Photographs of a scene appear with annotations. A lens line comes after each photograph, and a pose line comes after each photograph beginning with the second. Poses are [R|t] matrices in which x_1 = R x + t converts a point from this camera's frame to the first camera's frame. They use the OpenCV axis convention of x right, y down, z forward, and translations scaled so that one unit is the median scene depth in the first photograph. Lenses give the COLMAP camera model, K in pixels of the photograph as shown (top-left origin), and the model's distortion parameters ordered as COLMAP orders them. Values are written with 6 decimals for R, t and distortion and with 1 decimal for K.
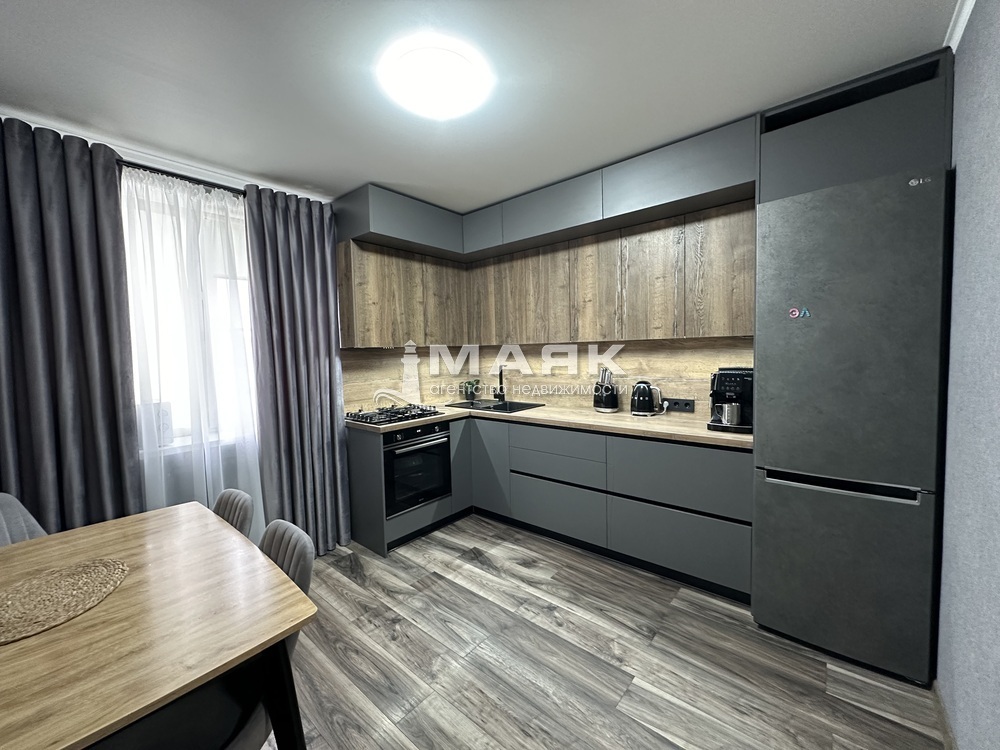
lens RADIAL K [[397.8, 0, 500.6], [0, 397.8, 374.5], [0, 0, 1]] dist [-0.002651, 0.000603]
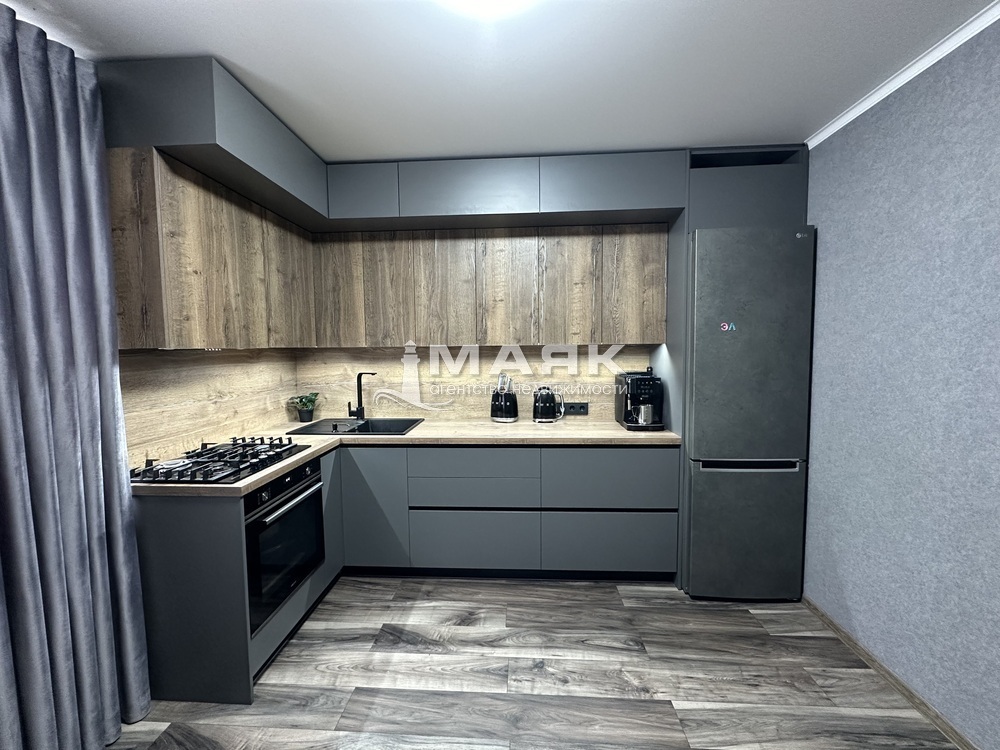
lens RADIAL K [[397.8, 0, 500.6], [0, 397.8, 374.5], [0, 0, 1]] dist [-0.002651, 0.000603]
pose [[0.798195, -0.025652, 0.601853, -0.355048], [0.027026, 0.999612, 0.006762, -0.026237], [-0.601792, 0.010868, 0.798579, 0.312405]]
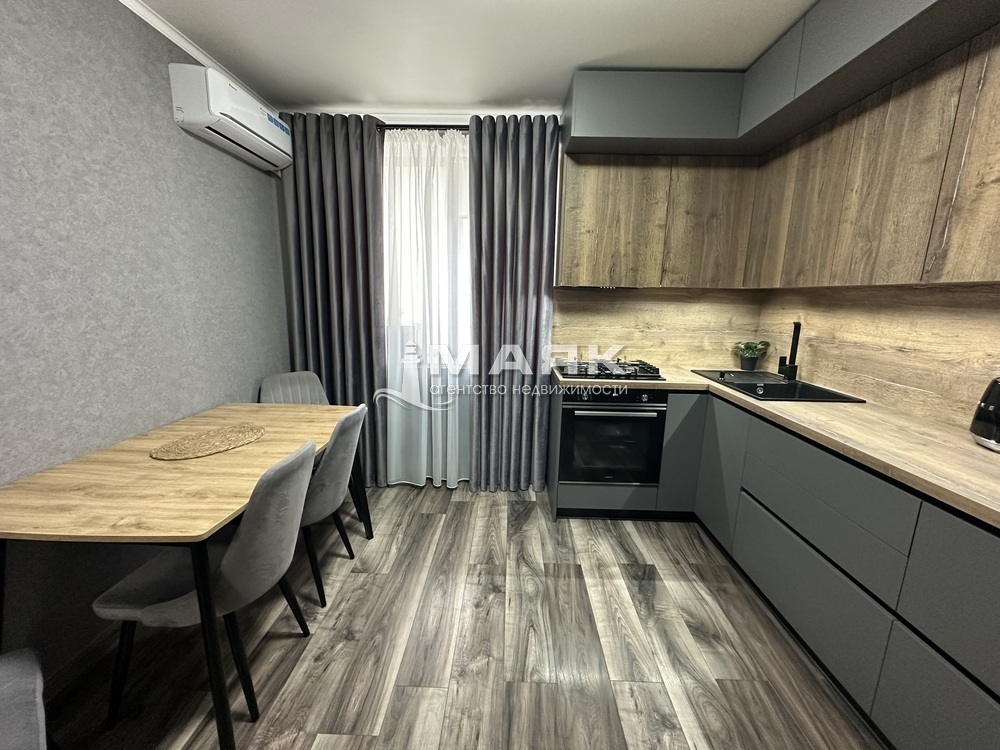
lens RADIAL K [[397.8, 0, 500.6], [0, 397.8, 374.5], [0, 0, 1]] dist [-0.002651, 0.000603]
pose [[0.627090, 0.186986, -0.756171, 0.274828], [-0.080797, 0.981138, 0.175611, -0.021107], [0.774745, -0.049028, 0.630370, 0.367796]]
